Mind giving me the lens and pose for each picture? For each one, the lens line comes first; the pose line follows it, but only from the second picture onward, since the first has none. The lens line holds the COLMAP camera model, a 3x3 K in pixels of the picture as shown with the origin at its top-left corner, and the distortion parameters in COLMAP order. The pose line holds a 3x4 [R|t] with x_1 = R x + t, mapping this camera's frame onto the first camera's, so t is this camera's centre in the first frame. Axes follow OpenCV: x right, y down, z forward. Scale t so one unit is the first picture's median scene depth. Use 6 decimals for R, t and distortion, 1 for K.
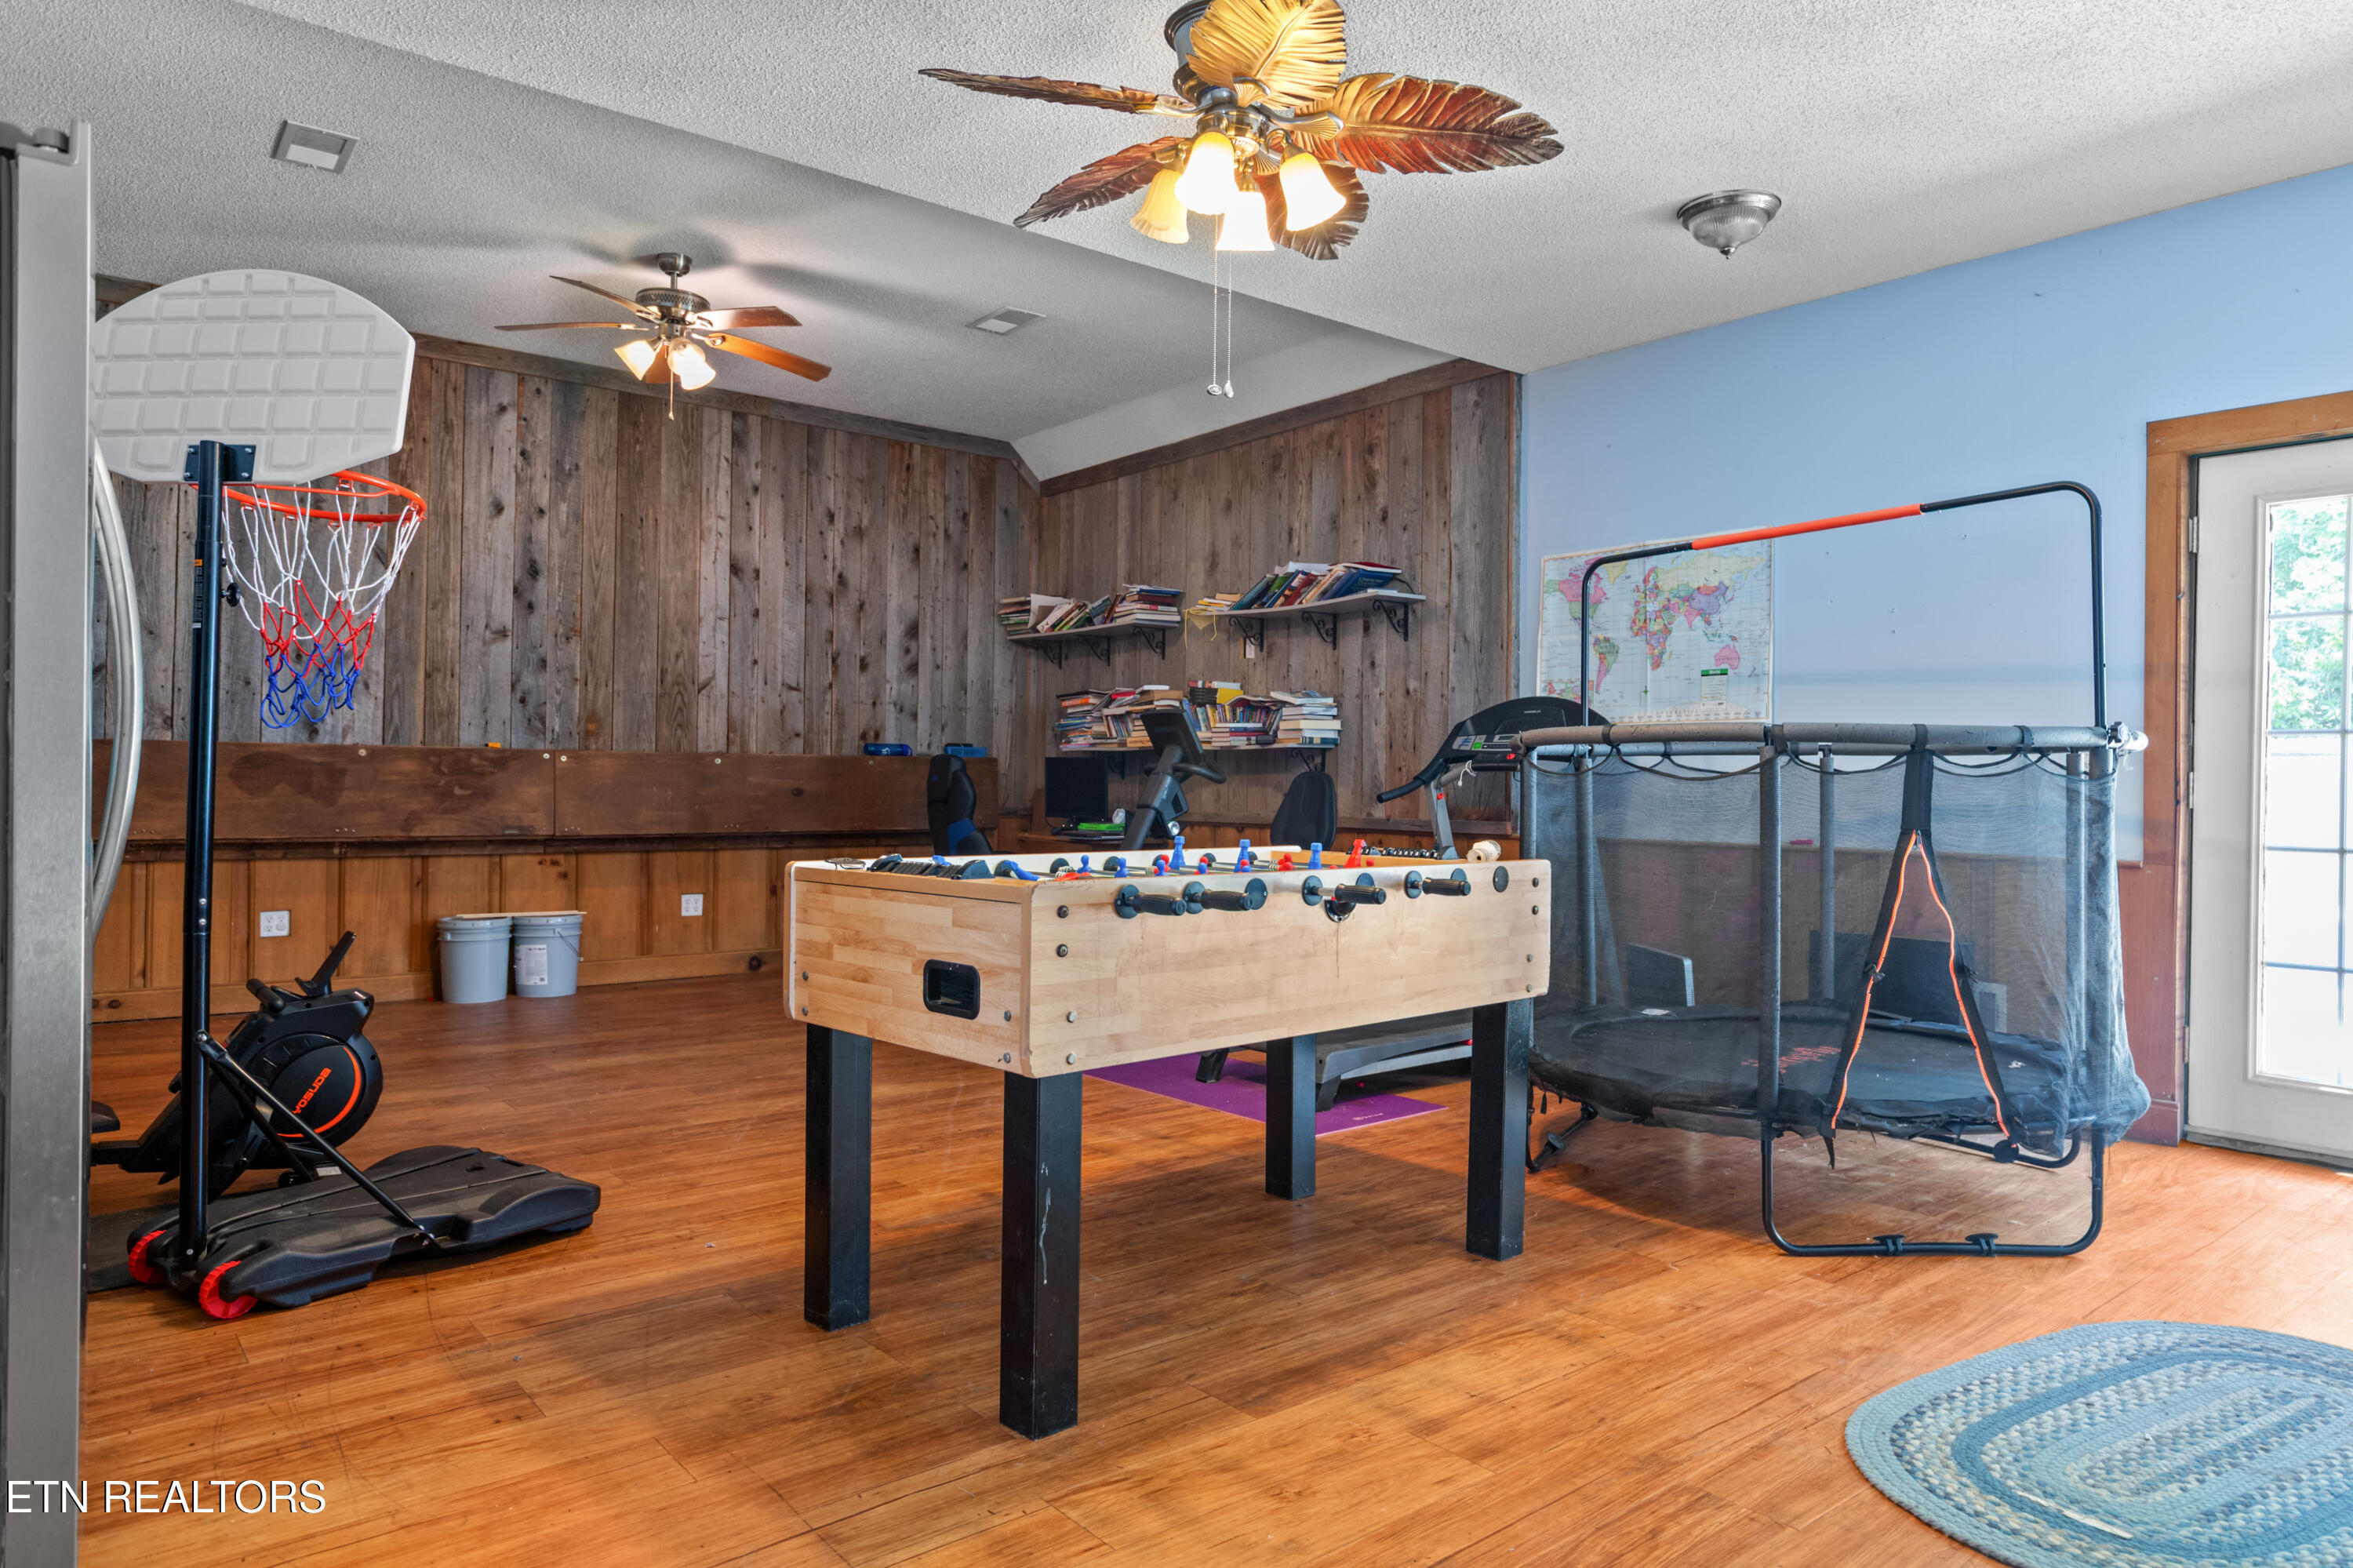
lens RADIAL K [[1472.3, 0, 1187.3], [0, 1472.3, 772.9], [0, 0, 1]] dist [-0.001733, -0.001246]
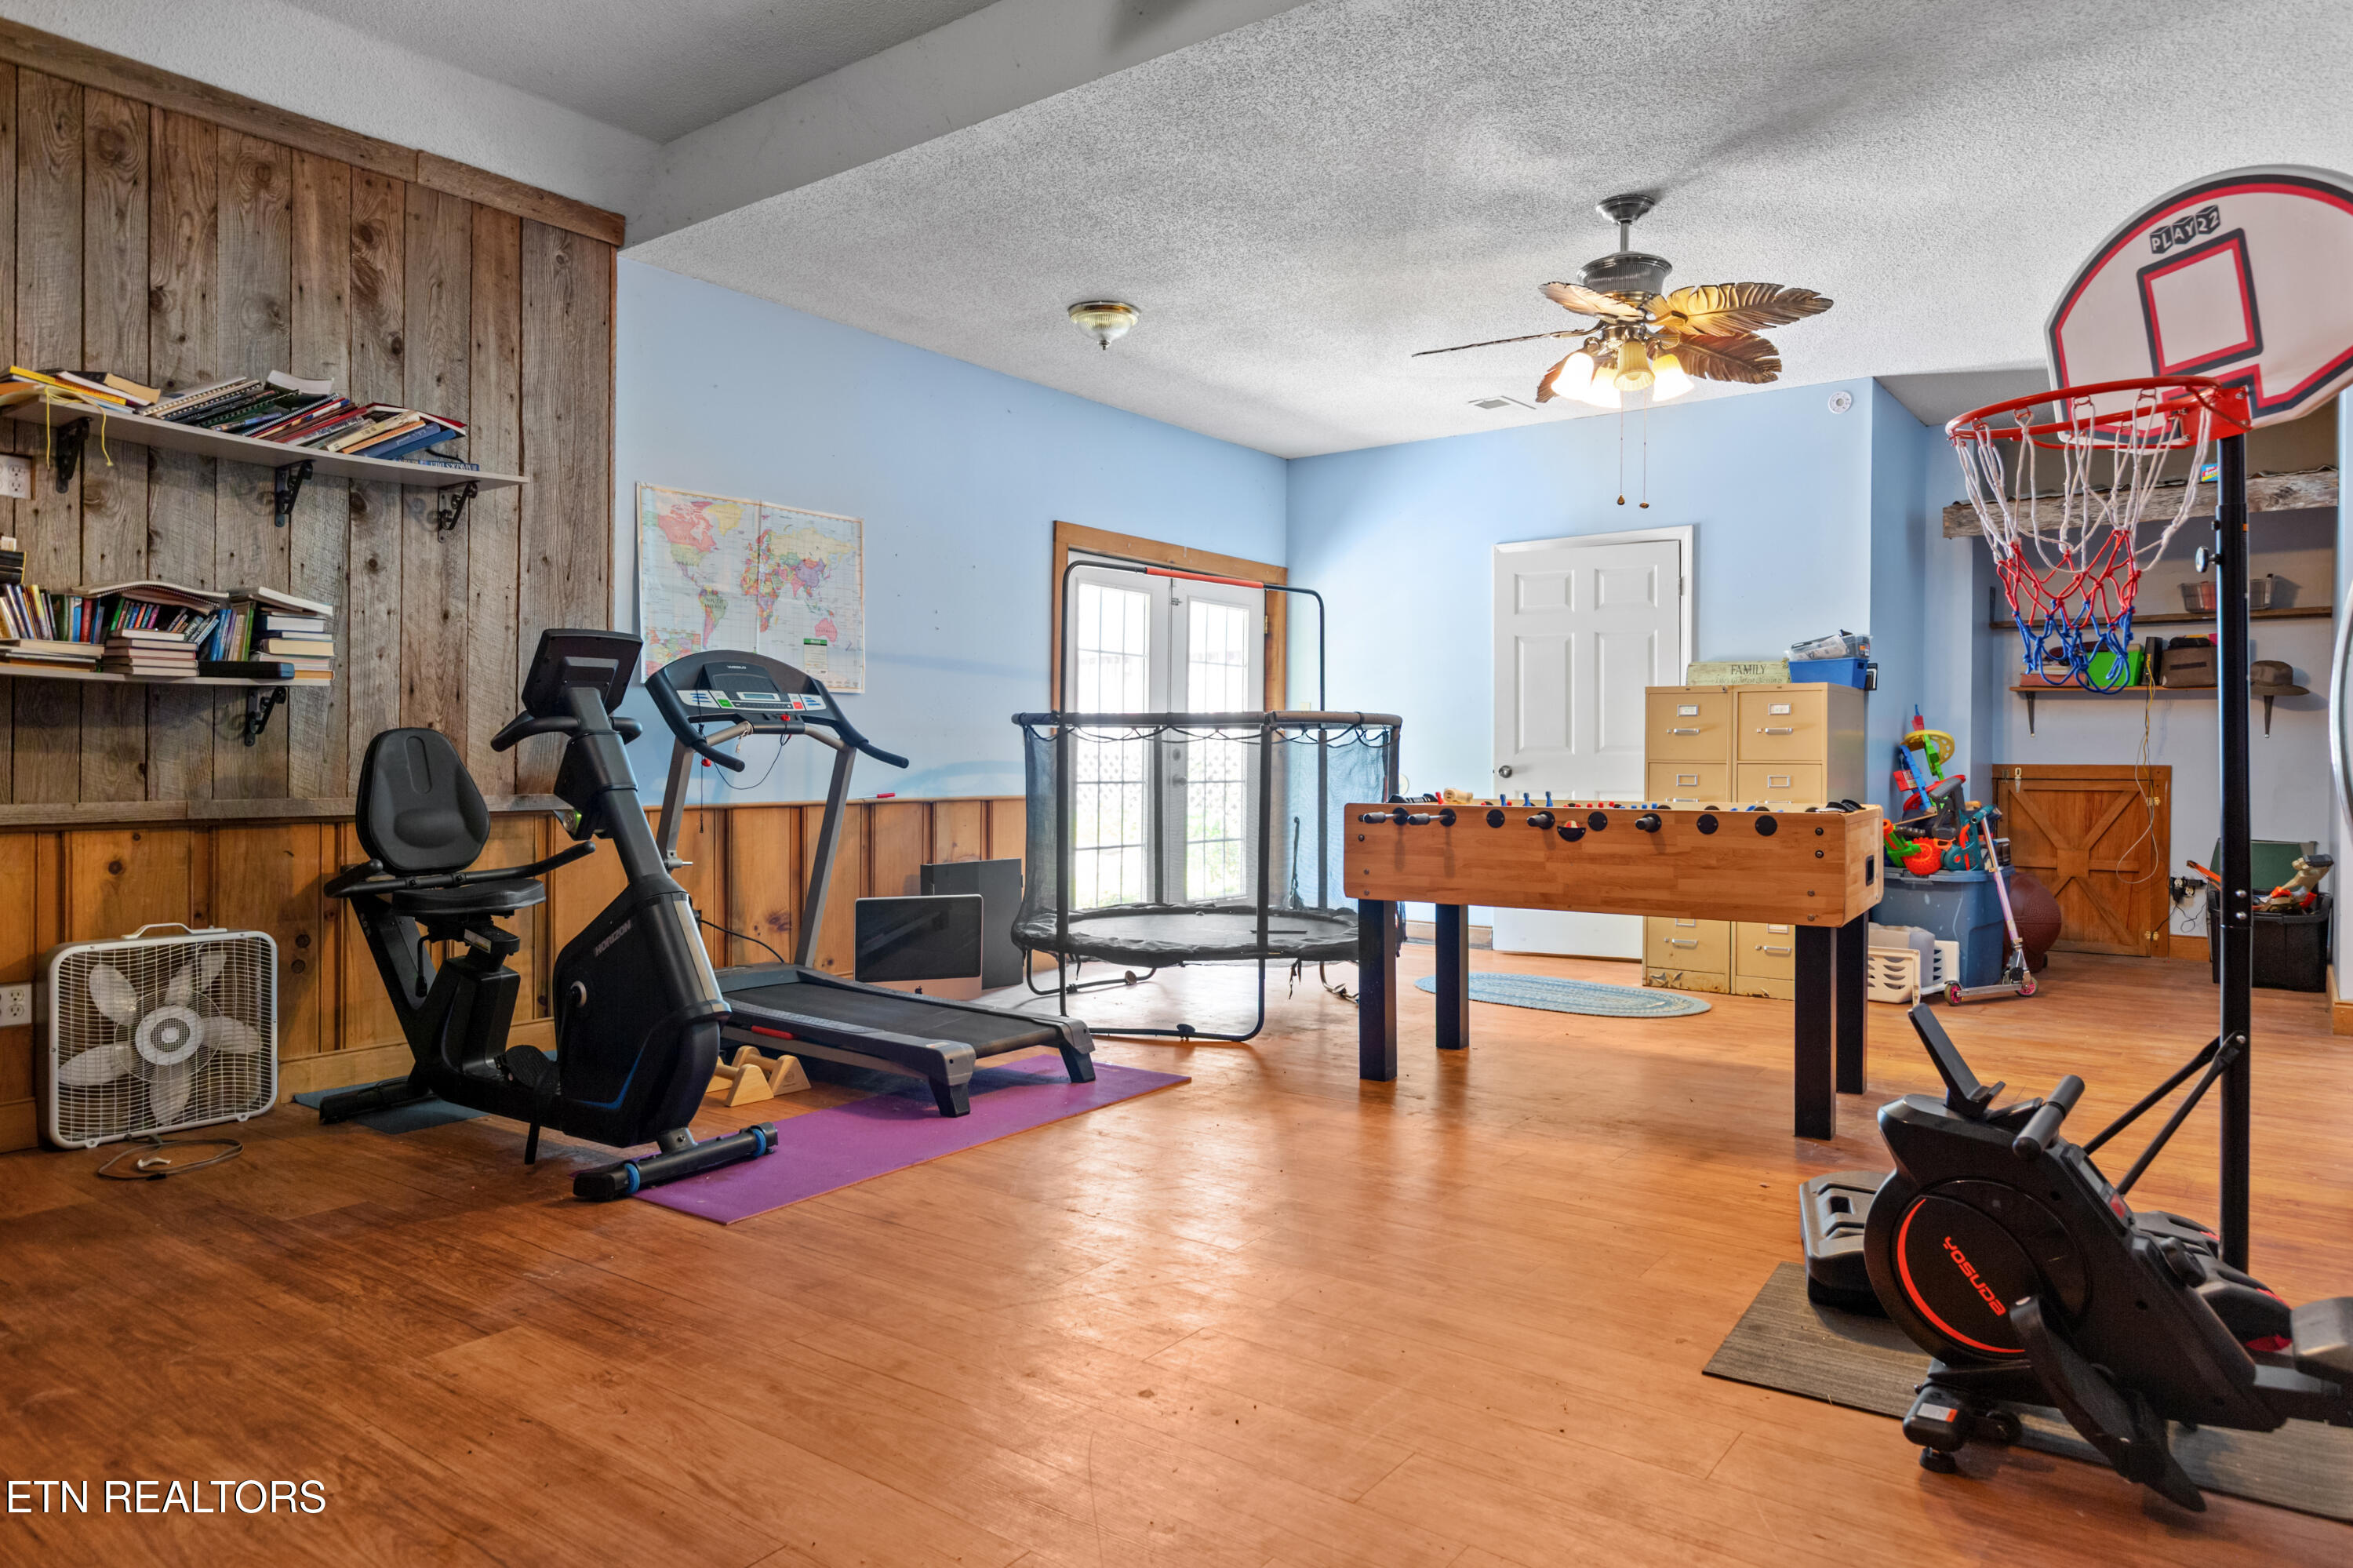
lens RADIAL K [[1472.3, 0, 1186.1], [0, 1472.3, 779.2], [0, 0, 1]] dist [-0.001733, -0.001246]
pose [[-0.247267, -0.025775, 0.968604, -0.713836], [-0.011595, 0.999653, 0.023641, 0.002744], [-0.968878, -0.005385, -0.247480, 0.956472]]
